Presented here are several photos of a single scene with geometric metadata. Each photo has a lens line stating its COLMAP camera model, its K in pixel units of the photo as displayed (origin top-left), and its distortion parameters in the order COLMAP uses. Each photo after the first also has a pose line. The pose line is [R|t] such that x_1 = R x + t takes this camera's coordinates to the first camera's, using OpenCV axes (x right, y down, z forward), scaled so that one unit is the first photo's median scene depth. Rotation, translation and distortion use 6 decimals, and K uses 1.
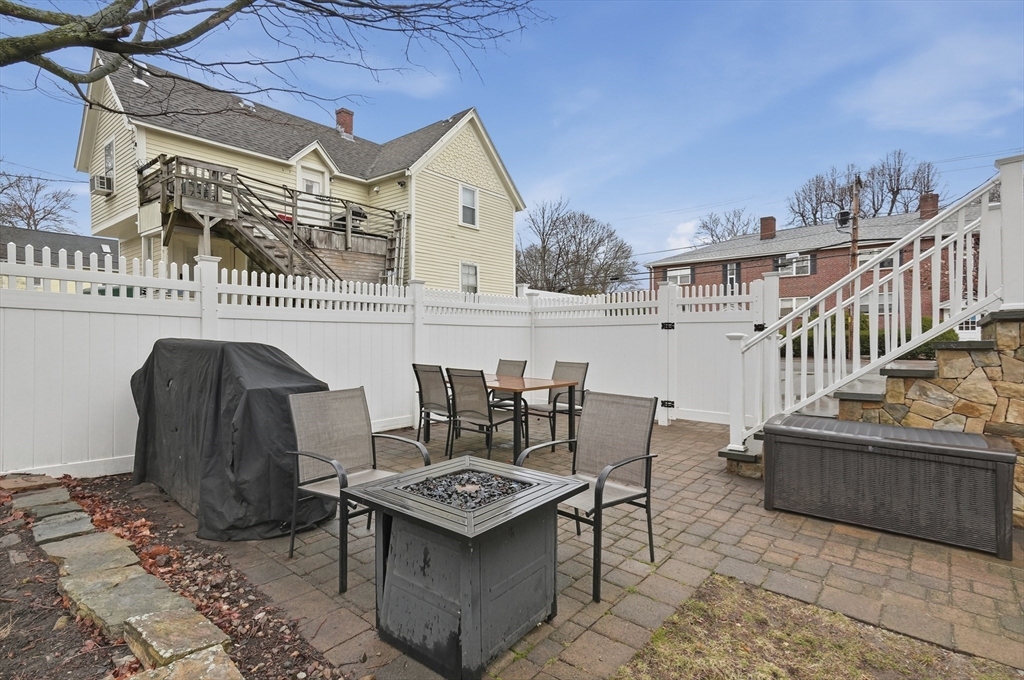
lens RADIAL K [[489.0, 0, 515.2], [0, 489.0, 336.5], [0, 0, 1]] dist [-0.001728, 0.000642]
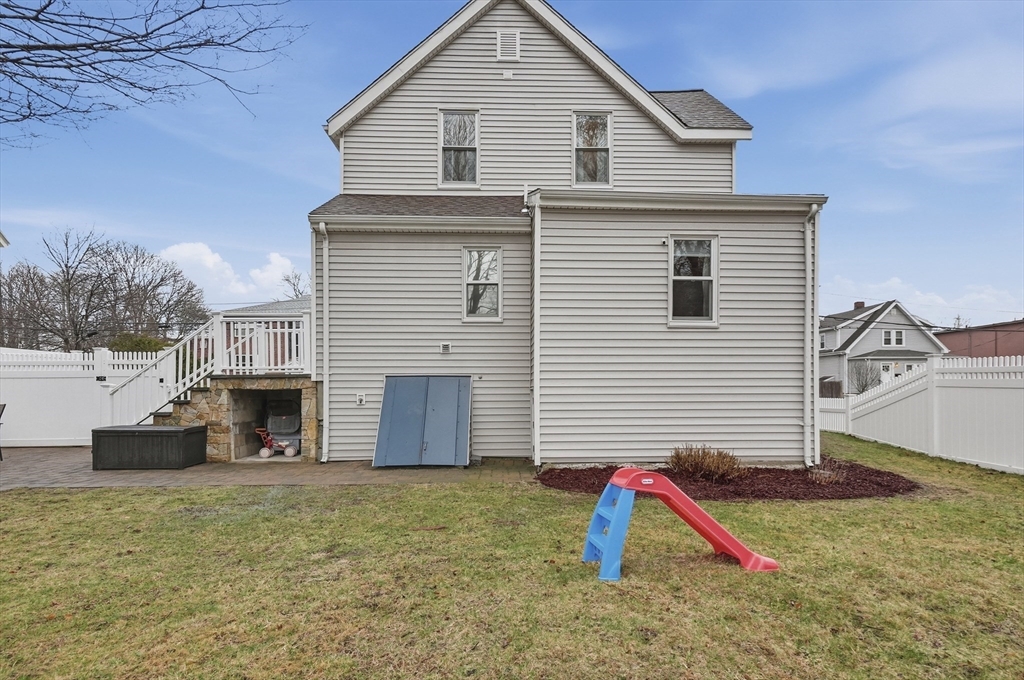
lens RADIAL K [[508.3, 0, 517.1], [0, 508.3, 391.3], [0, 0, 1]] dist [0.001239, 0.000018]
pose [[0.735257, -0.004595, 0.677773, 0.341120], [0.001412, 0.999985, 0.005247, 0.016509], [-0.677787, -0.002901, 0.735253, -1.591468]]
